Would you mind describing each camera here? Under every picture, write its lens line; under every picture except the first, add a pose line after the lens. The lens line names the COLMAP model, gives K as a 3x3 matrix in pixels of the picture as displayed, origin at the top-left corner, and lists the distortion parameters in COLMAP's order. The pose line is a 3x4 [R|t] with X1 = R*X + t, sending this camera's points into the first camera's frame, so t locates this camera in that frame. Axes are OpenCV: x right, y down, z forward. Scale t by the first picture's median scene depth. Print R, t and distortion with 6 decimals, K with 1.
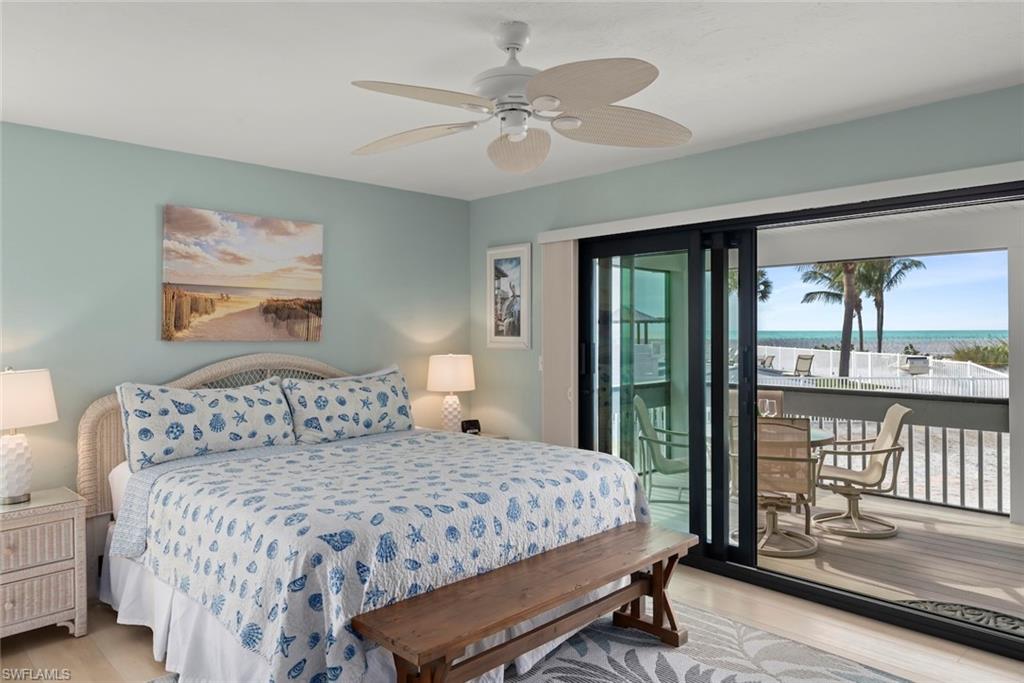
lens RADIAL K [[681.1, 0, 513.4], [0, 681.1, 325.2], [0, 0, 1]] dist [0.003438, 0.002648]
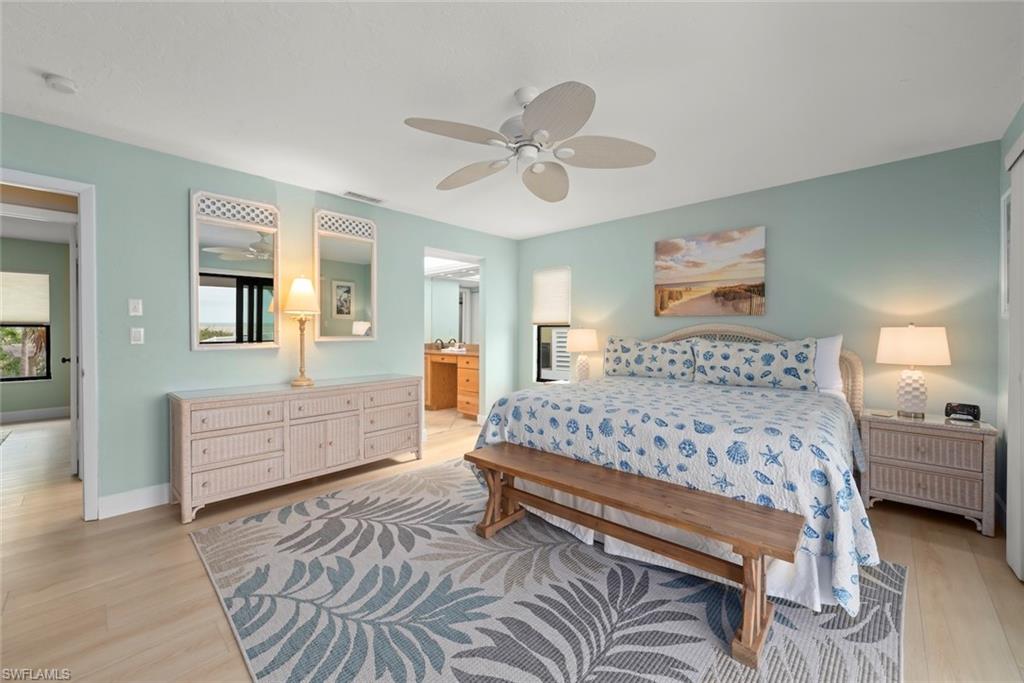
lens RADIAL K [[403.7, 0, 513.2], [0, 403.7, 335.4], [0, 0, 1]] dist [0.000936, 0.000000]
pose [[0.055038, 0.011378, -0.998419, 0.545045], [0.008568, 0.999893, 0.011867, 0.057455], [0.998448, -0.009208, 0.054935, 0.548577]]
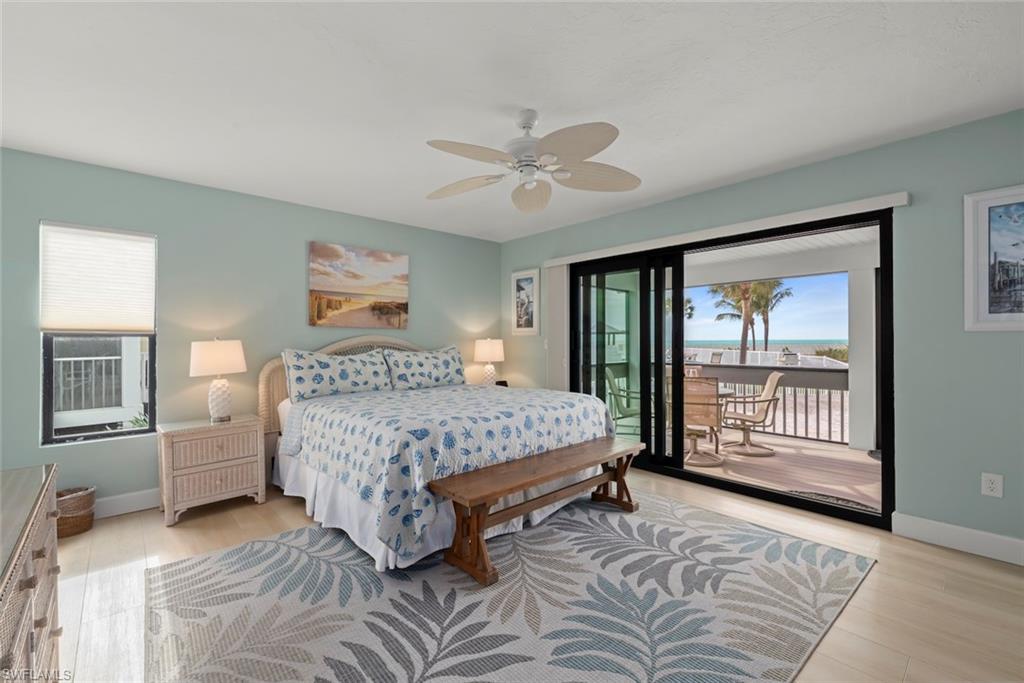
lens RADIAL K [[434.6, 0, 516.8], [0, 434.6, 340.7], [0, 0, 1]] dist [0.001629, 0.000058]
pose [[0.999615, -0.001848, -0.027702, 0.001081], [0.002083, 0.999962, 0.008434, 0.049551], [0.027686, -0.008488, 0.999581, -0.009993]]
